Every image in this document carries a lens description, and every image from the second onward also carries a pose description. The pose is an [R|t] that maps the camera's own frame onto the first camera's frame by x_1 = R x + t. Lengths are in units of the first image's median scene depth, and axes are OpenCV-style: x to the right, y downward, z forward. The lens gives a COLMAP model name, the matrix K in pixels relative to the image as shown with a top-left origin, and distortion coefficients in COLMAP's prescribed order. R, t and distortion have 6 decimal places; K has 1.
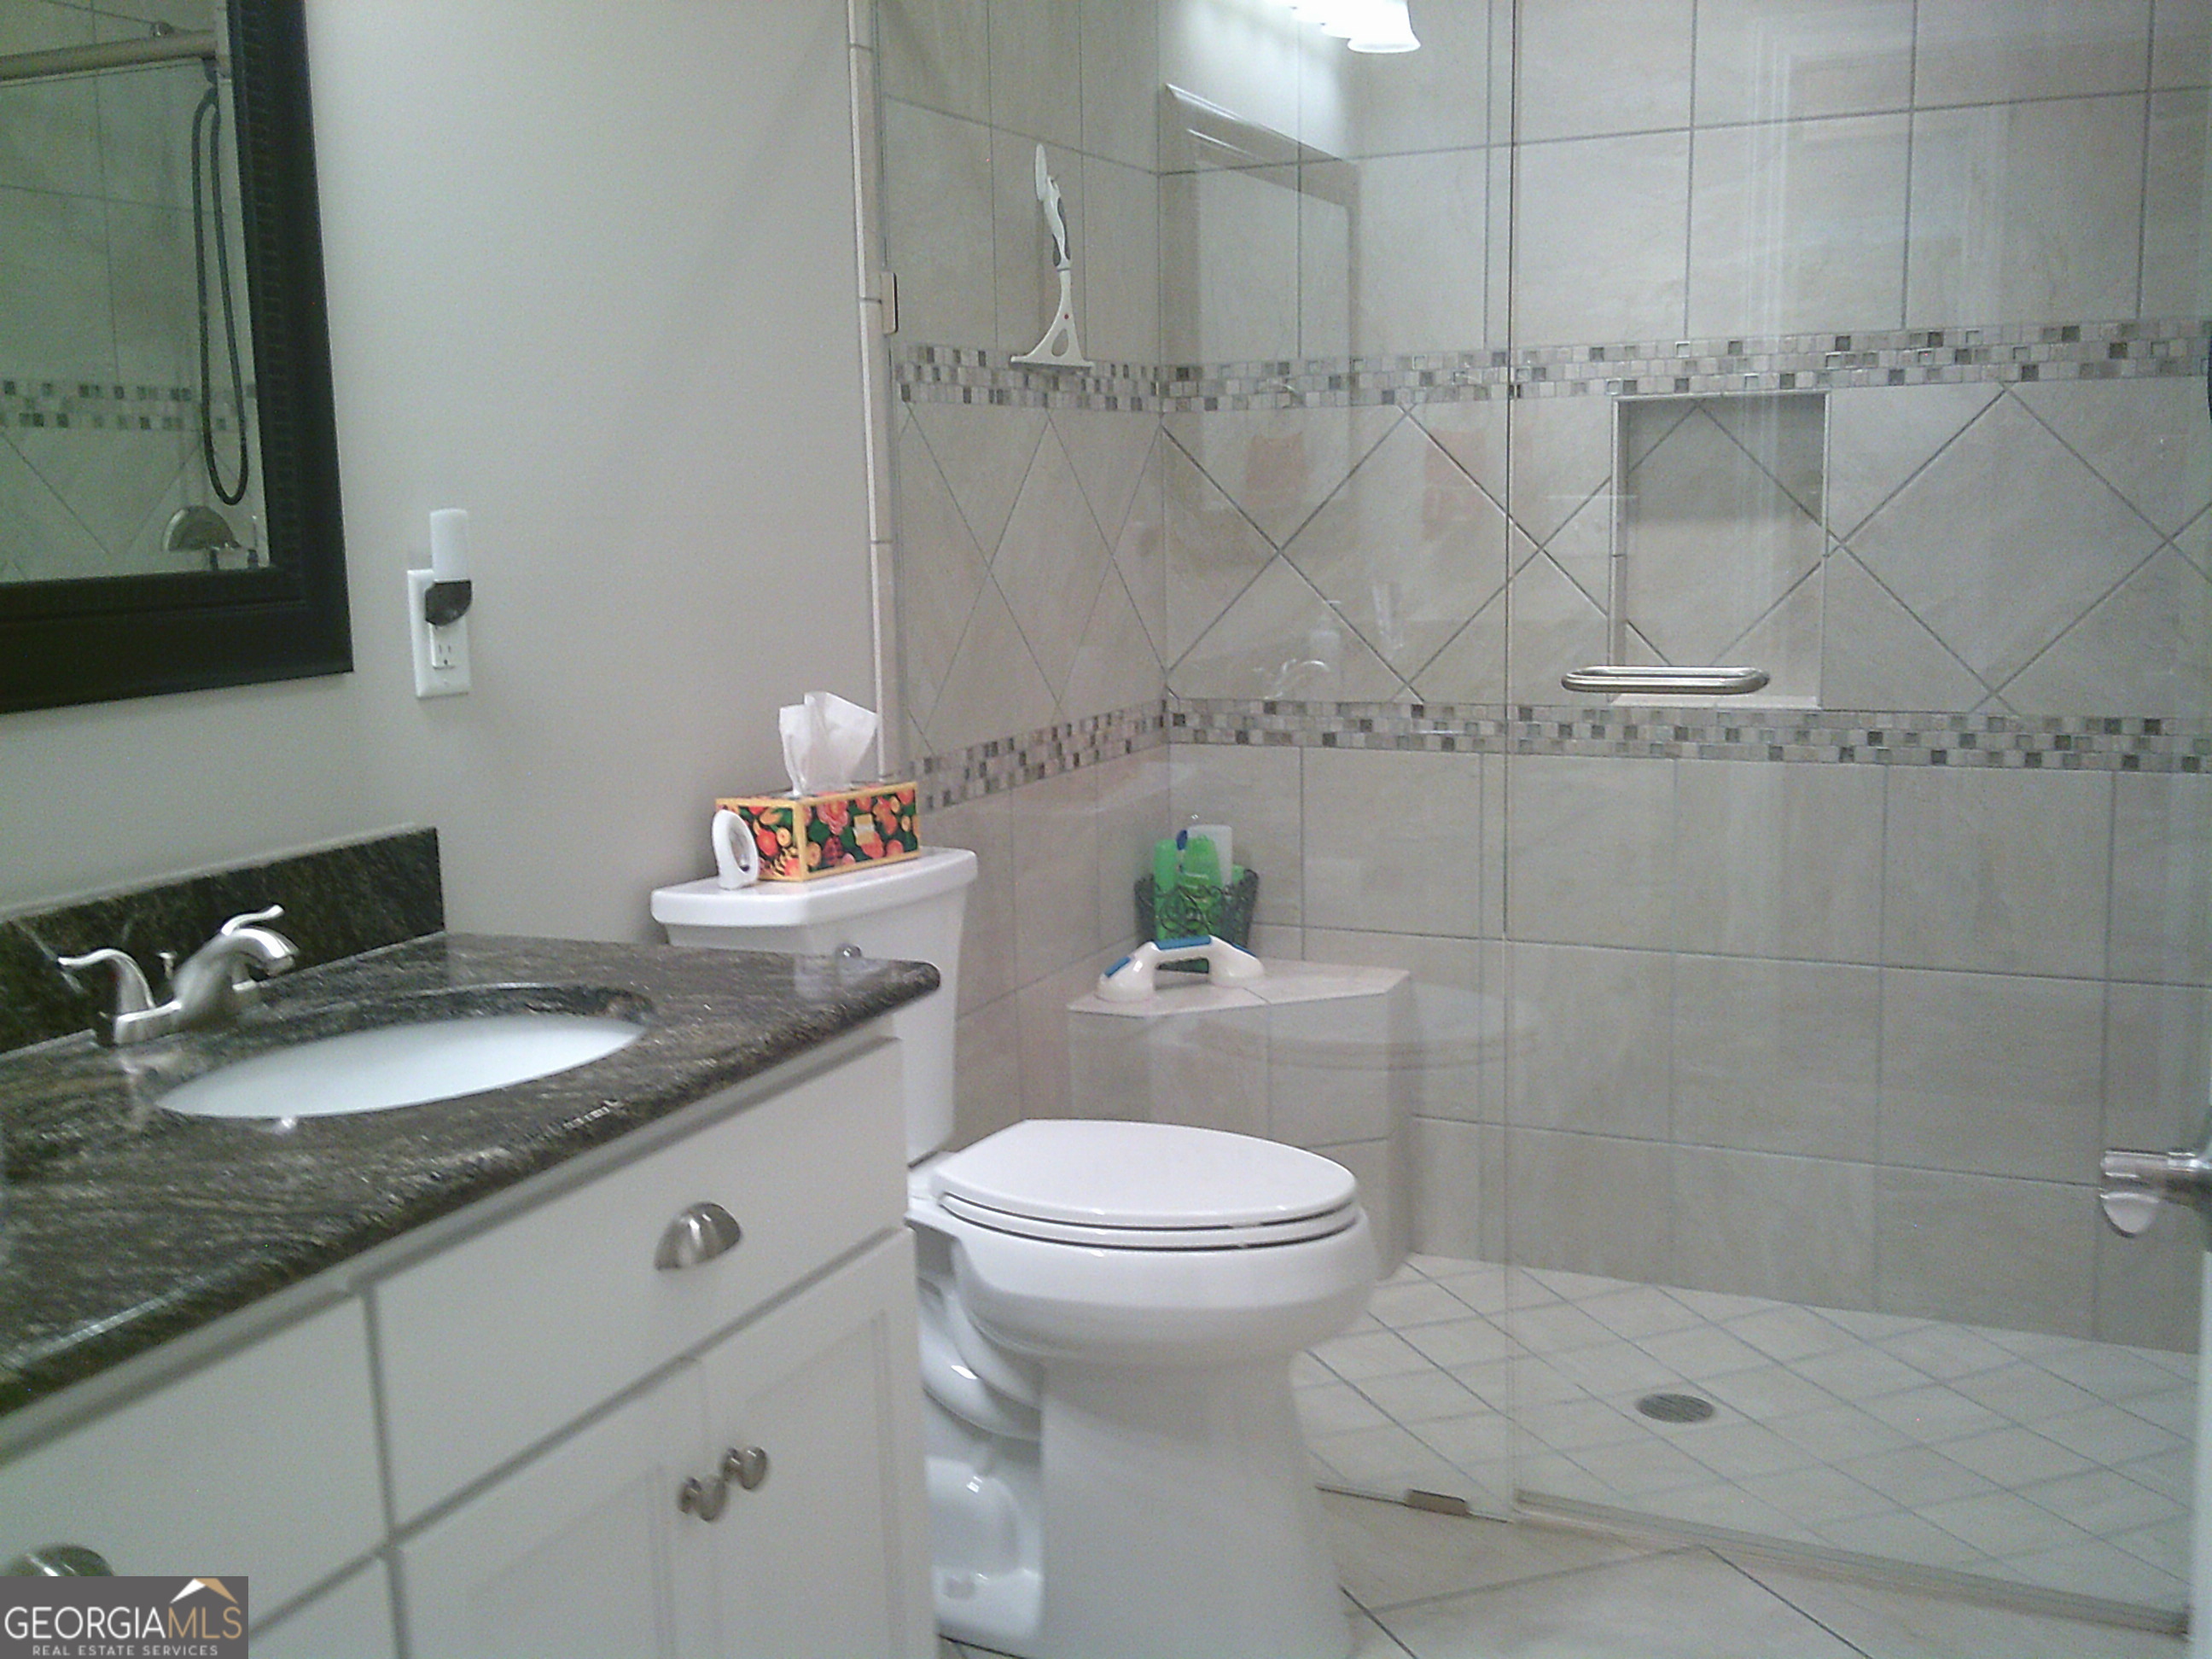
lens RADIAL K [[2246.4, 0, 1106.0], [0, 2246.4, 829.5], [0, 0, 1]] dist [0.116492, -0.217662]
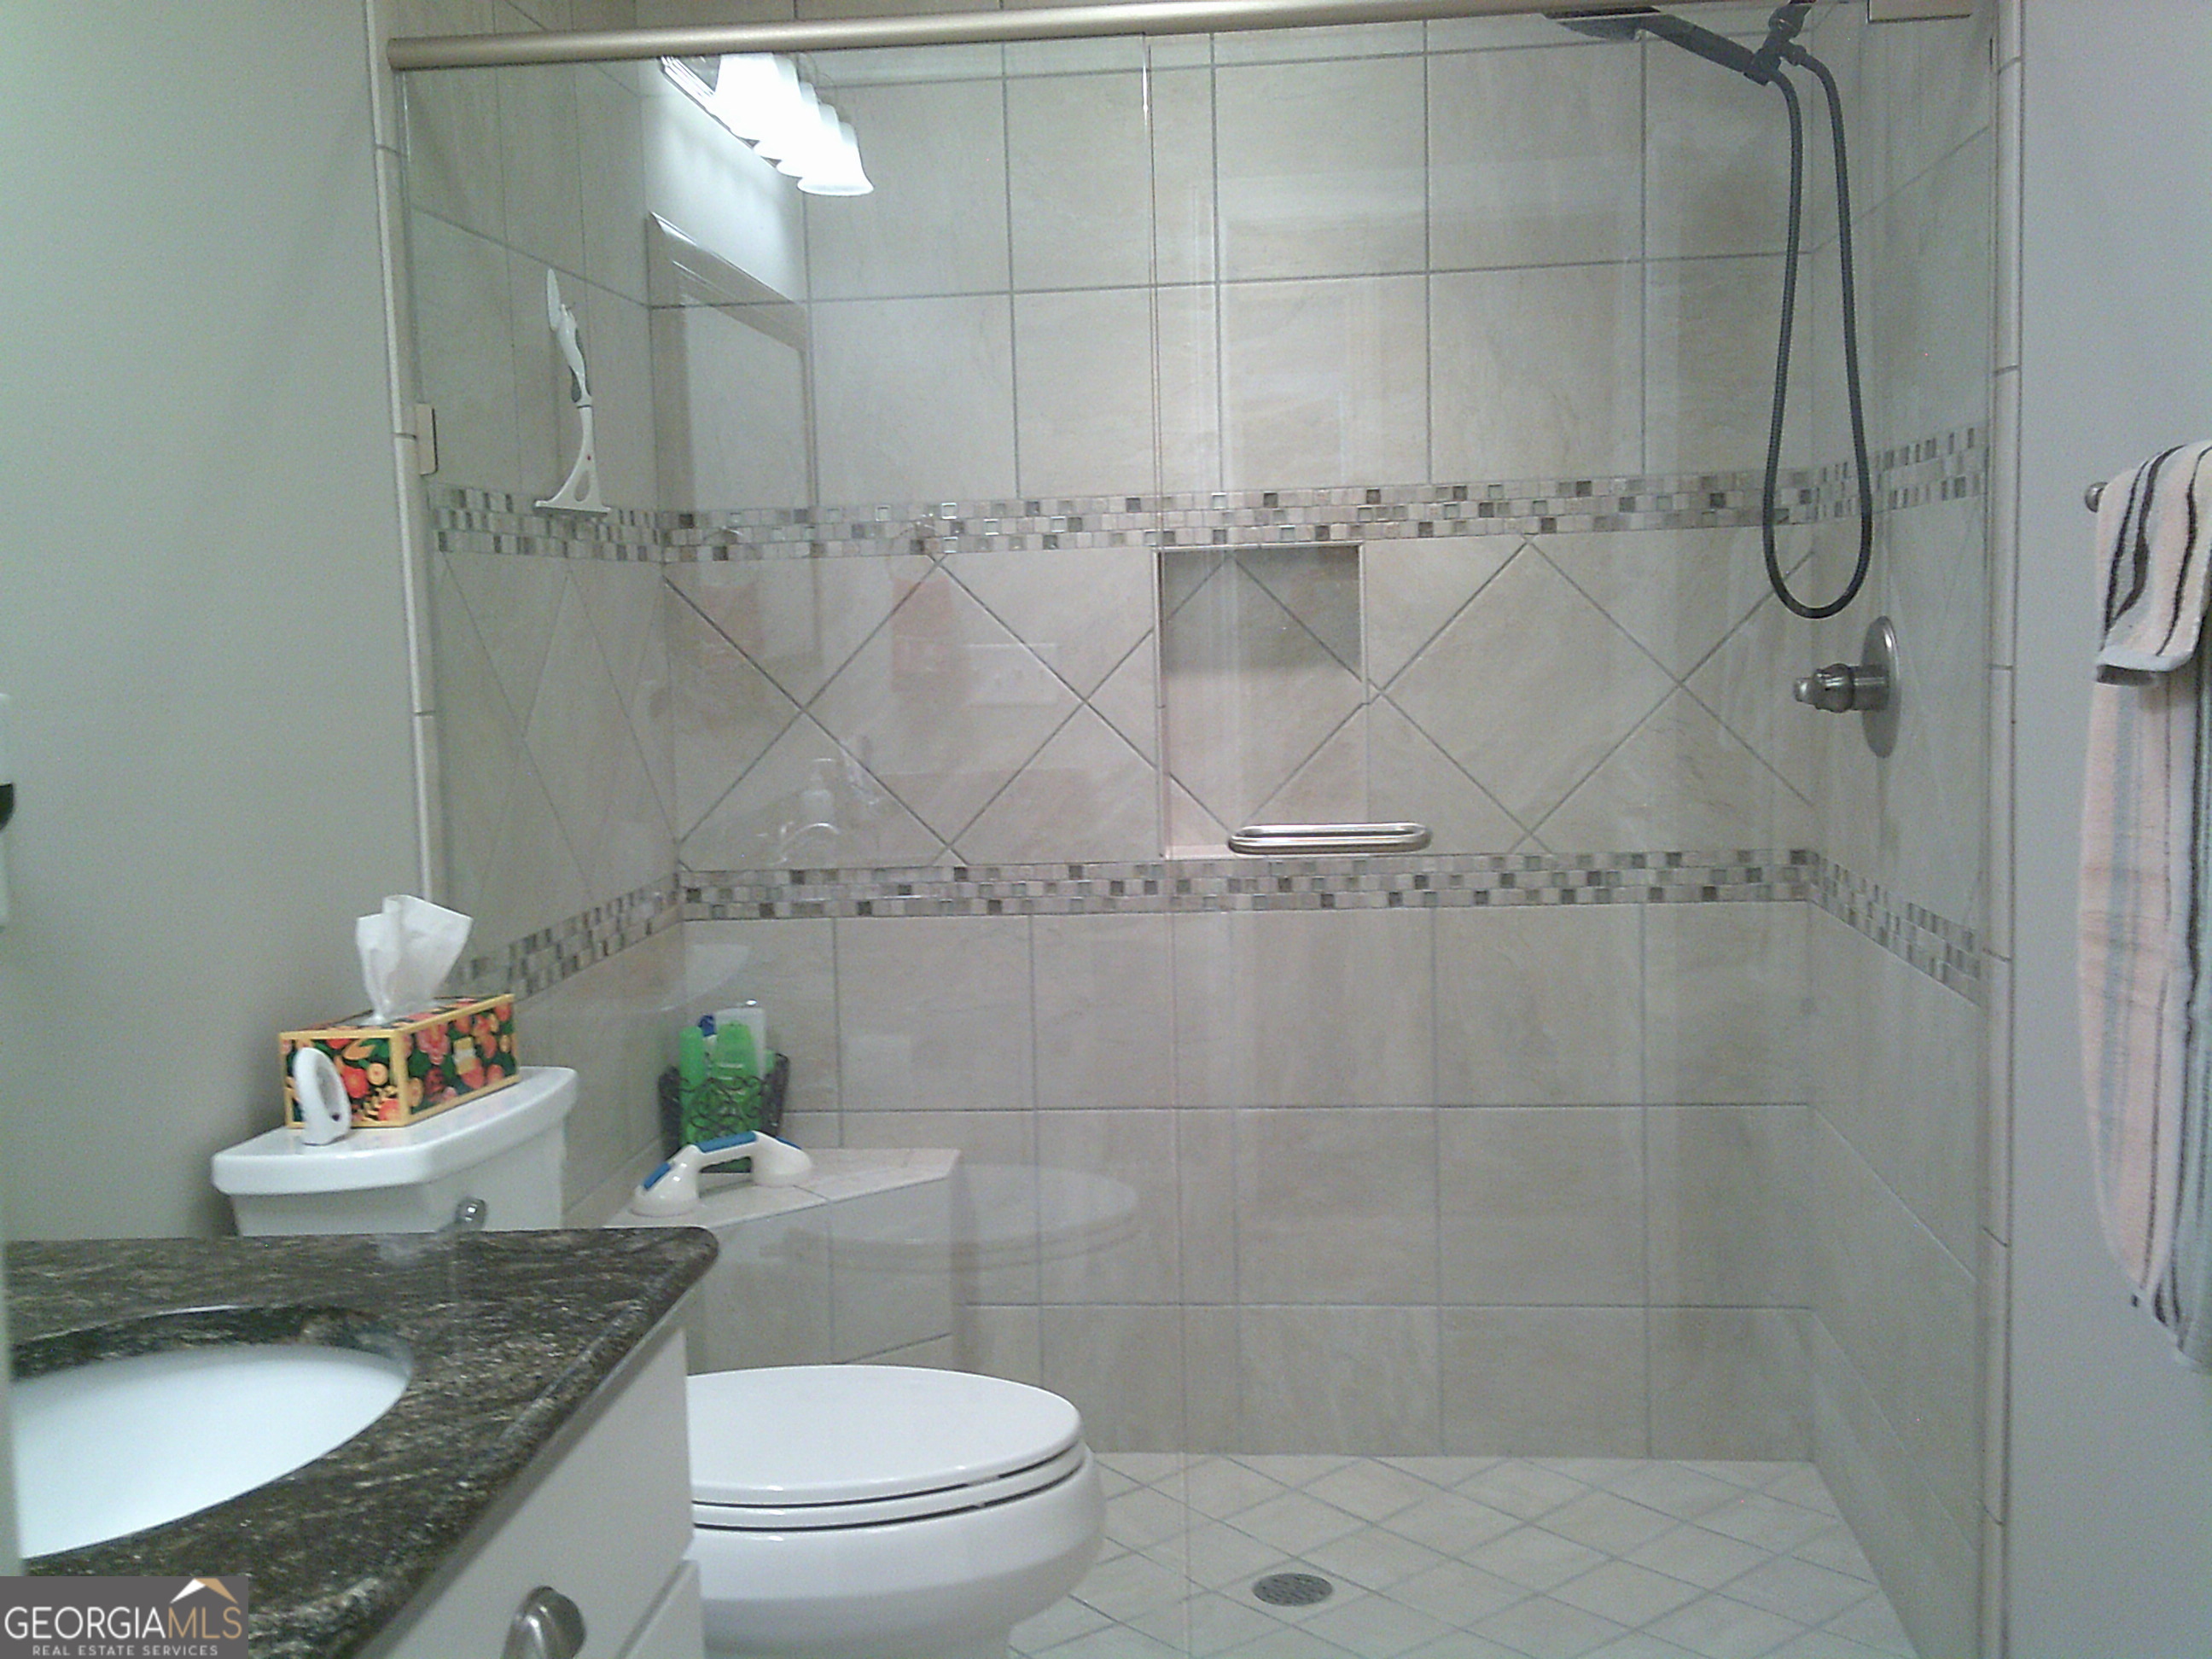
lens RADIAL K [[2246.4, 0, 1106.0], [0, 2246.4, 829.5], [0, 0, 1]] dist [0.116492, -0.217662]
pose [[0.948374, -0.041619, 0.314412, -0.109708], [0.061307, 0.996712, -0.052986, -0.018892], [-0.311172, 0.069526, 0.947807, 0.090486]]
